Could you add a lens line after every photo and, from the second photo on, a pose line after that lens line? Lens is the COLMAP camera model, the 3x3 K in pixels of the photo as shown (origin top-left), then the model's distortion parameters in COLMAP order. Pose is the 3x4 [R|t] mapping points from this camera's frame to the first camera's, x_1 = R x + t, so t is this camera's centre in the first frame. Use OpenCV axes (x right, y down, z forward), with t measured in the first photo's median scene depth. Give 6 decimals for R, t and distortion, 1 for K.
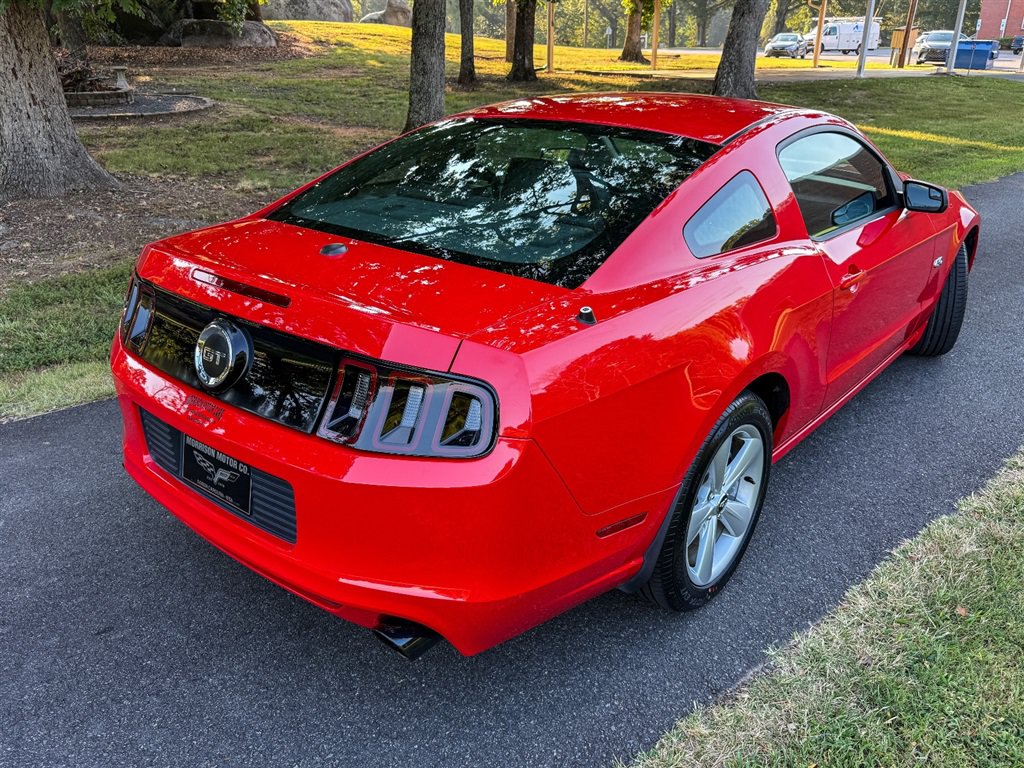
lens RADIAL K [[814.5, 0, 494.3], [0, 814.5, 385.1], [0, 0, 1]] dist [-0.007251, 0.005285]
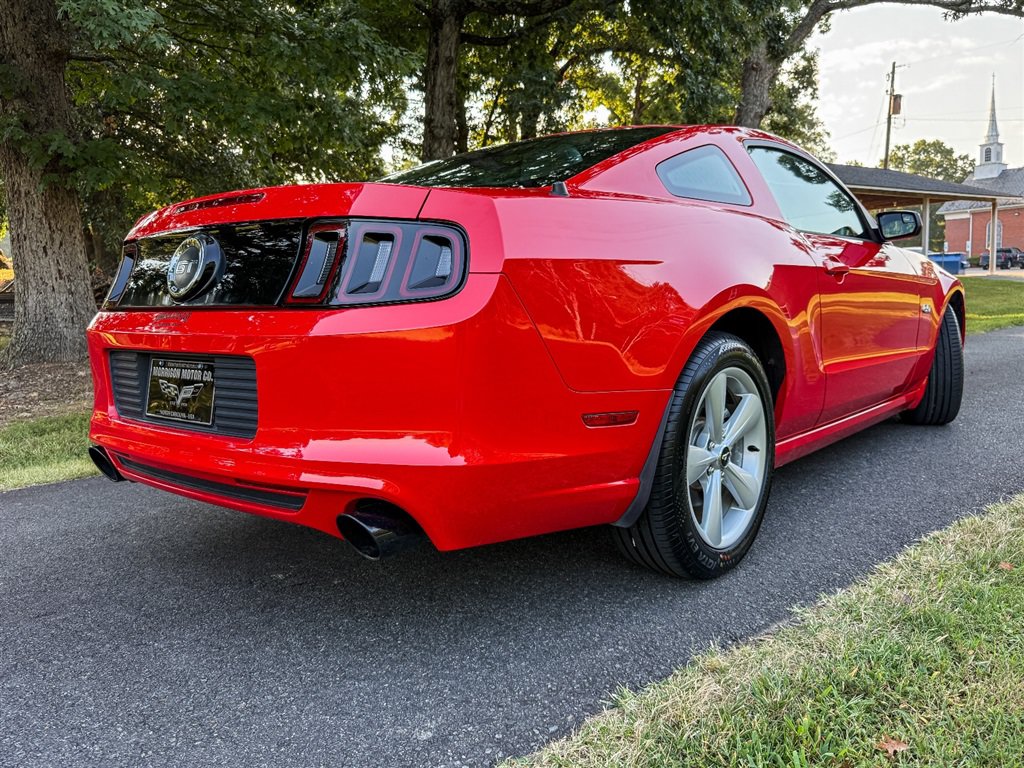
lens RADIAL K [[814.5, 0, 498.2], [0, 814.5, 381.4], [0, 0, 1]] dist [-0.007251, 0.005285]
pose [[0.999547, -0.029579, -0.005581, 0.028630], [0.026823, 0.959387, -0.280815, 0.311573], [0.013661, 0.280538, 0.959746, 0.077836]]
